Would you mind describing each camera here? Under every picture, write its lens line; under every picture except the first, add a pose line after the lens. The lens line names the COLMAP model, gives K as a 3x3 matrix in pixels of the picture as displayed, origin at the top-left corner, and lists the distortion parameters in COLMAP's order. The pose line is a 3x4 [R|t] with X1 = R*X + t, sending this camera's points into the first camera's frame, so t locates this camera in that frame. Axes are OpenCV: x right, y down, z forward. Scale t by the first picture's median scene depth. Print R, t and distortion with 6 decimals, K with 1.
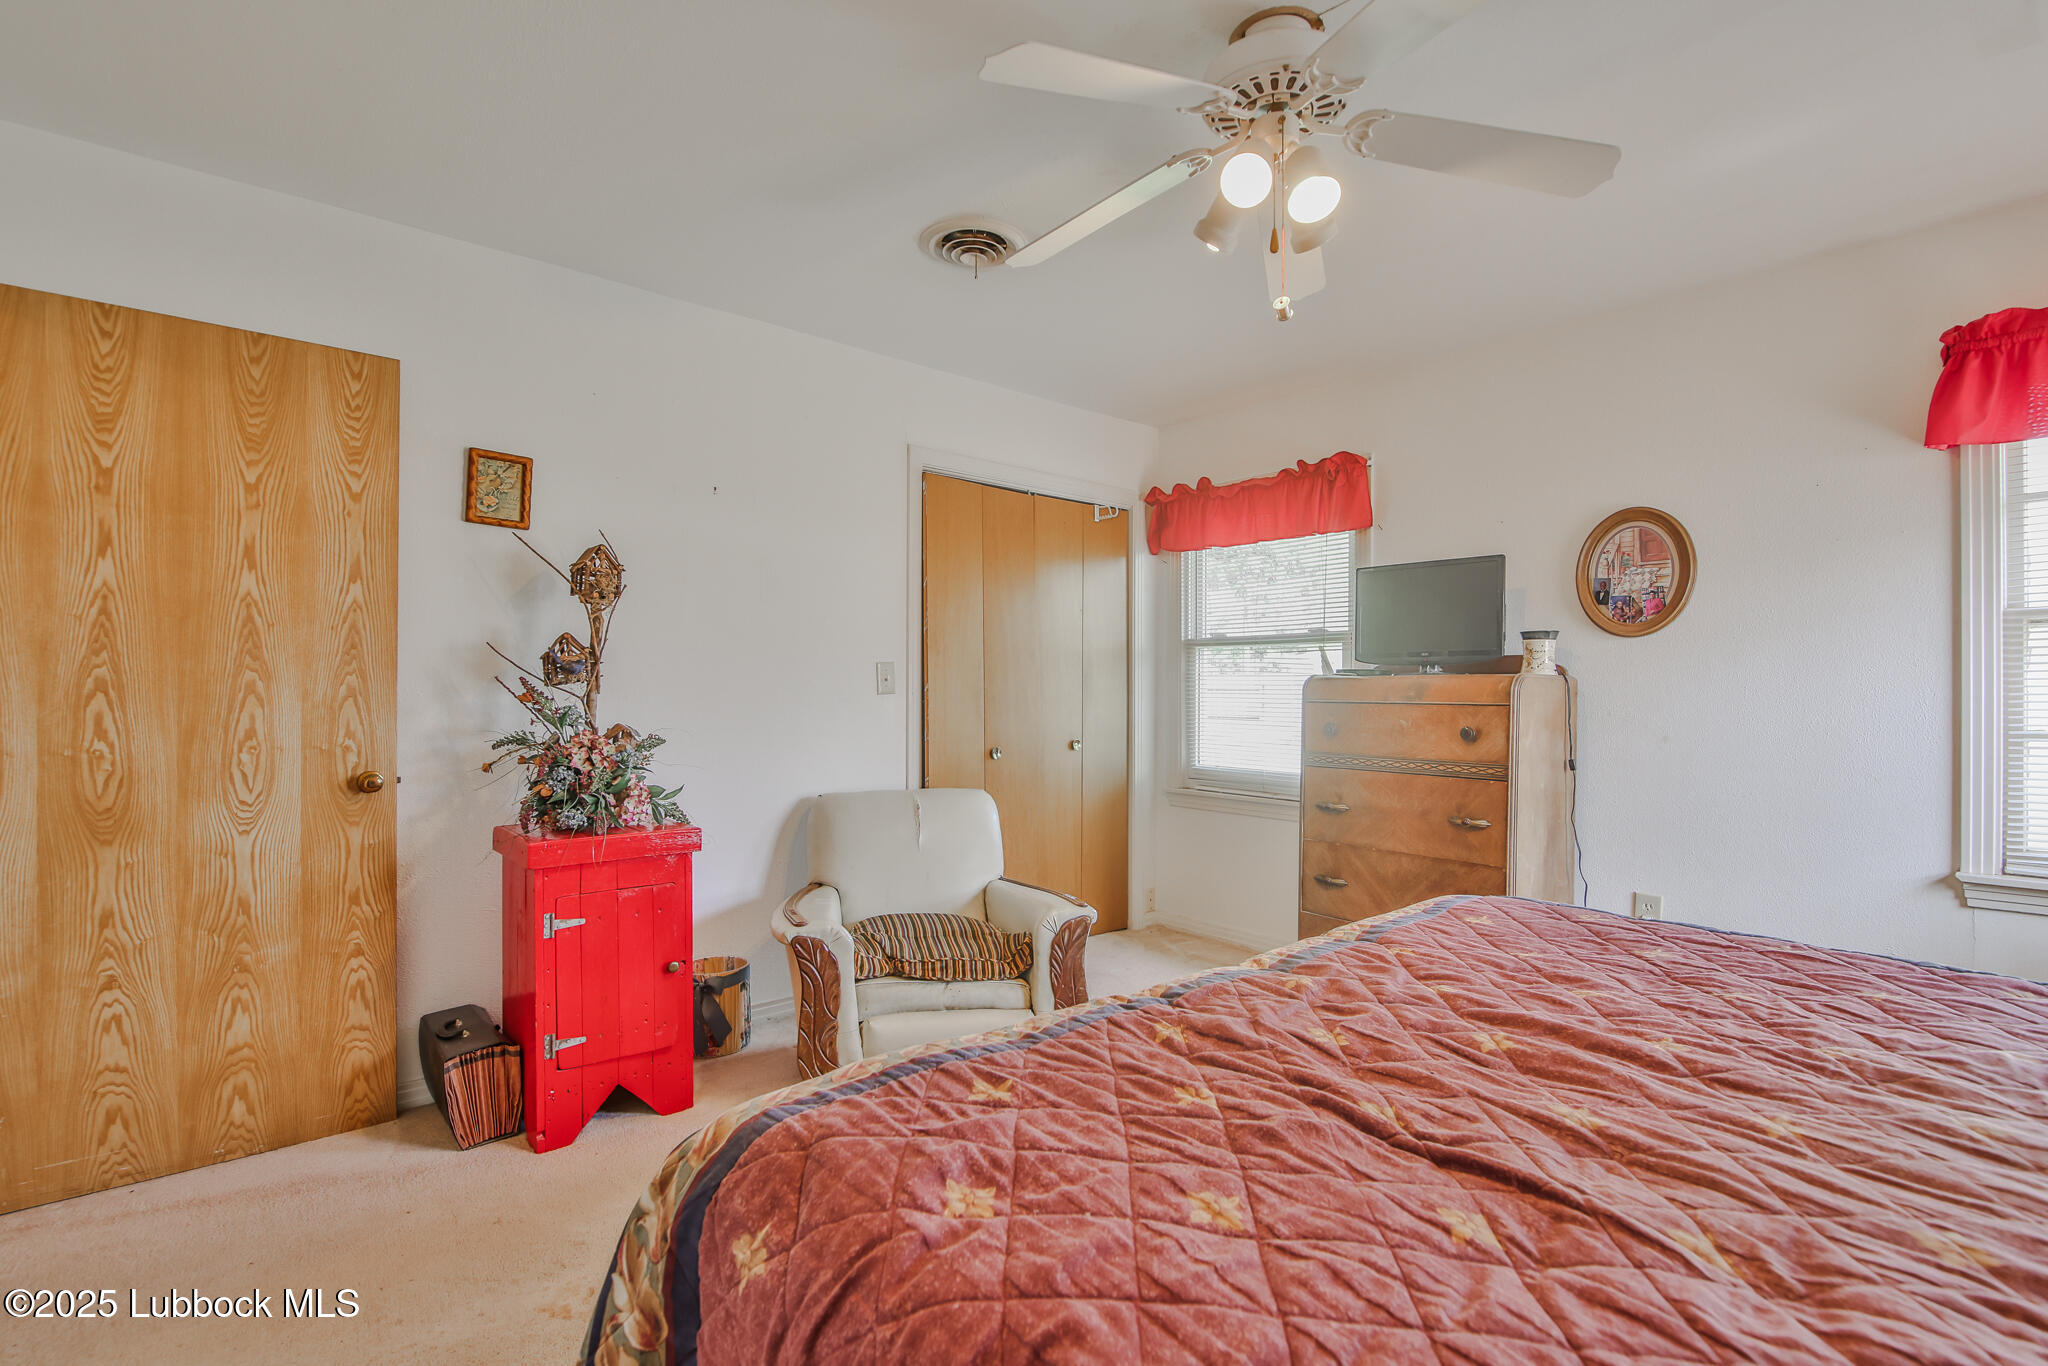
lens RADIAL K [[942.6, 0, 1021.3], [0, 942.6, 689.6], [0, 0, 1]] dist [-0.001449, -0.009375]
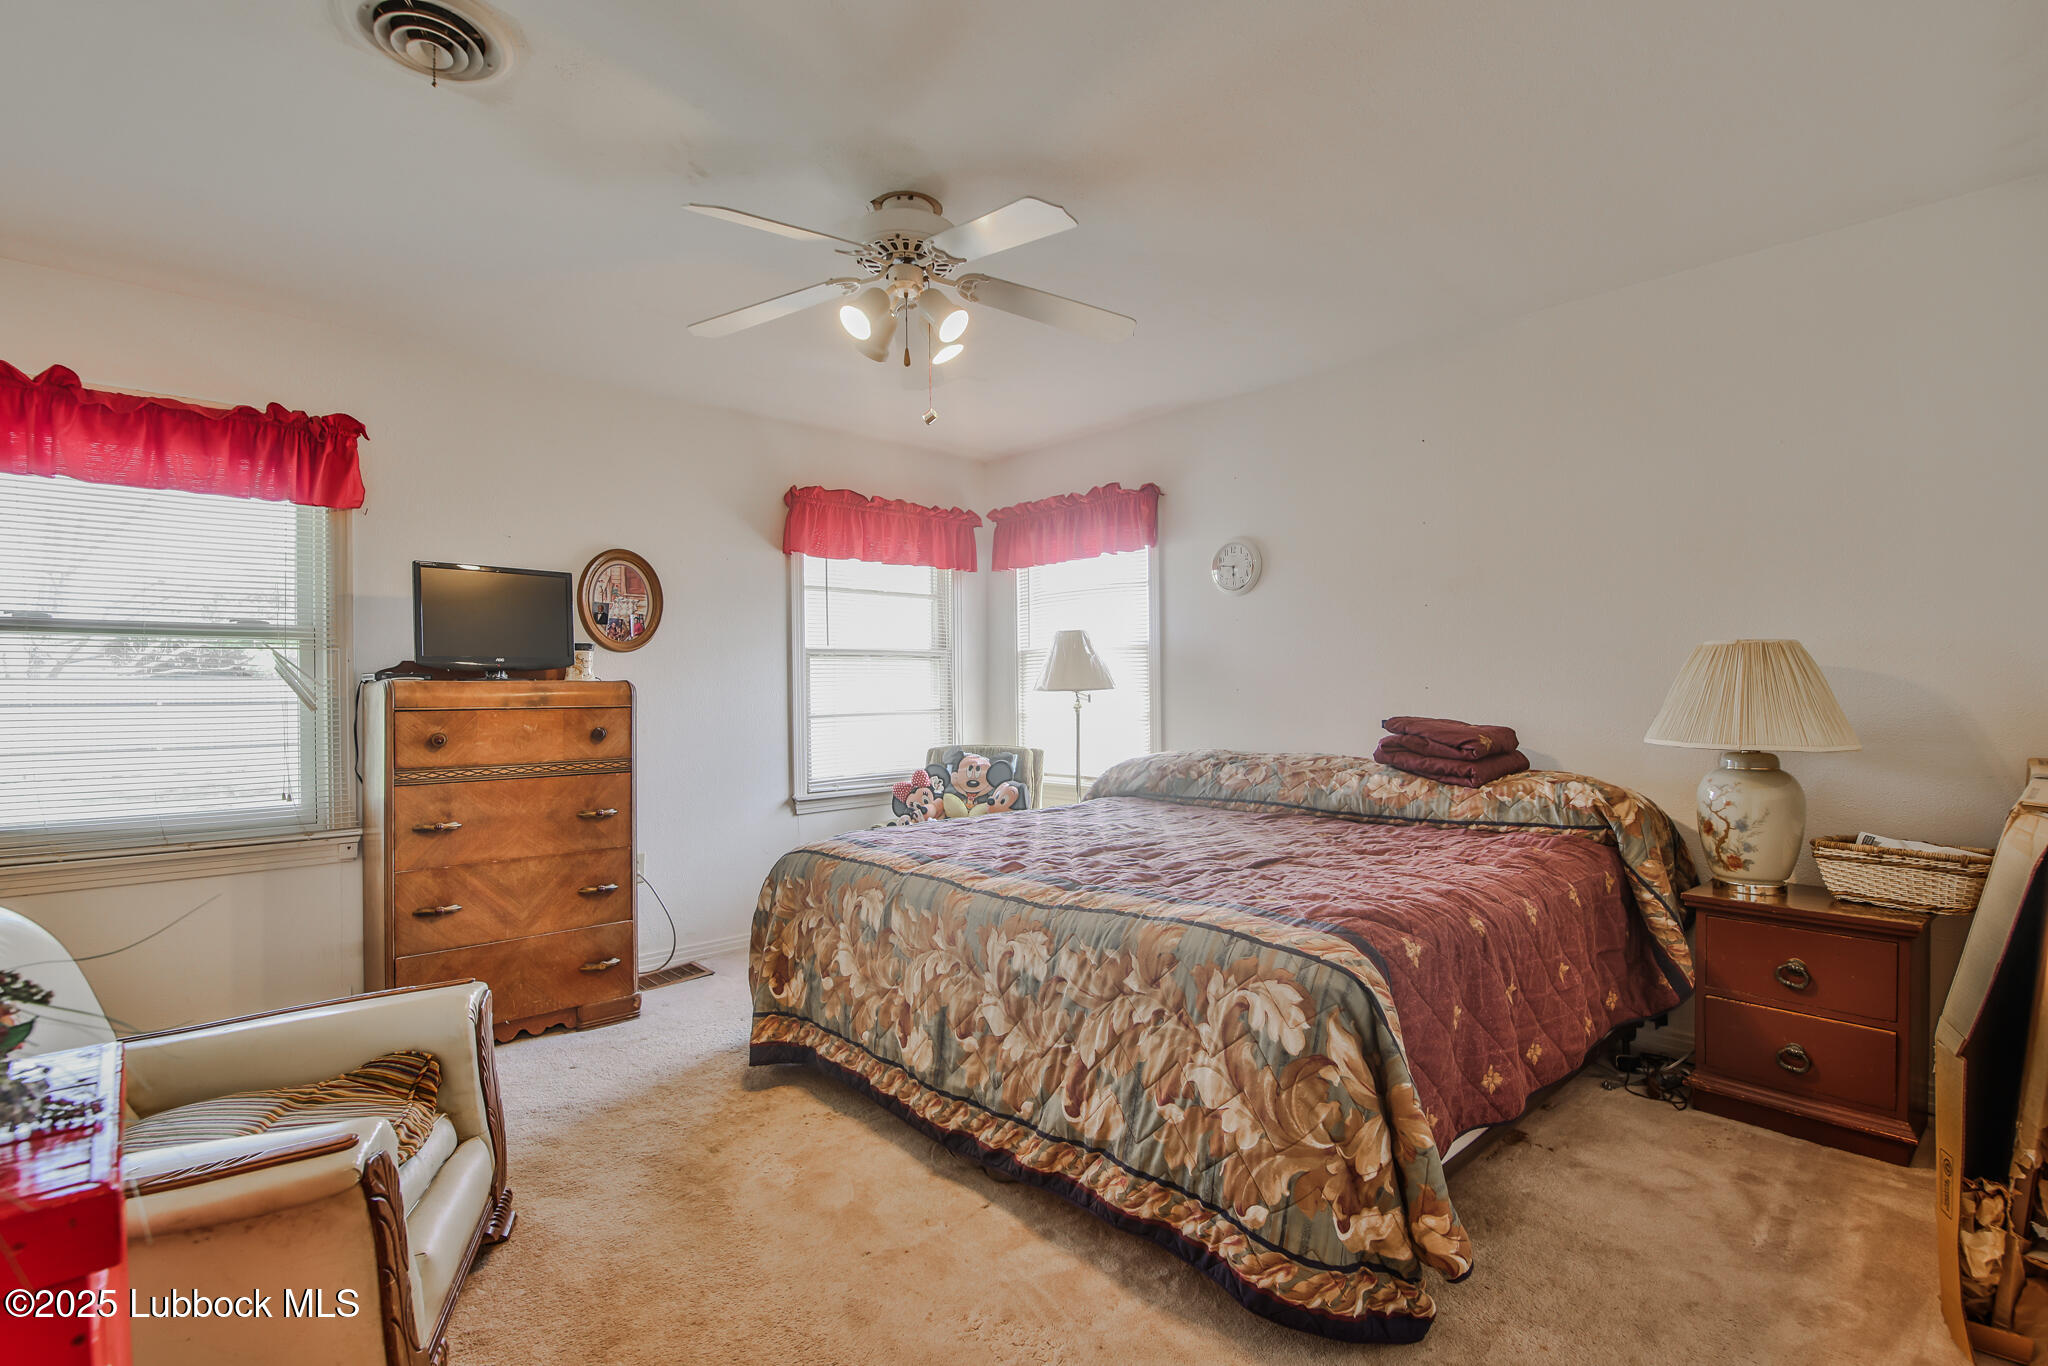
lens RADIAL K [[942.6, 0, 1021.3], [0, 942.6, 689.6], [0, 0, 1]] dist [-0.001449, -0.009375]
pose [[-0.044326, -0.001285, 0.999016, -0.643629], [0.012487, 0.999920, 0.001840, -0.001264], [-0.998939, 0.012557, -0.044306, 0.533027]]
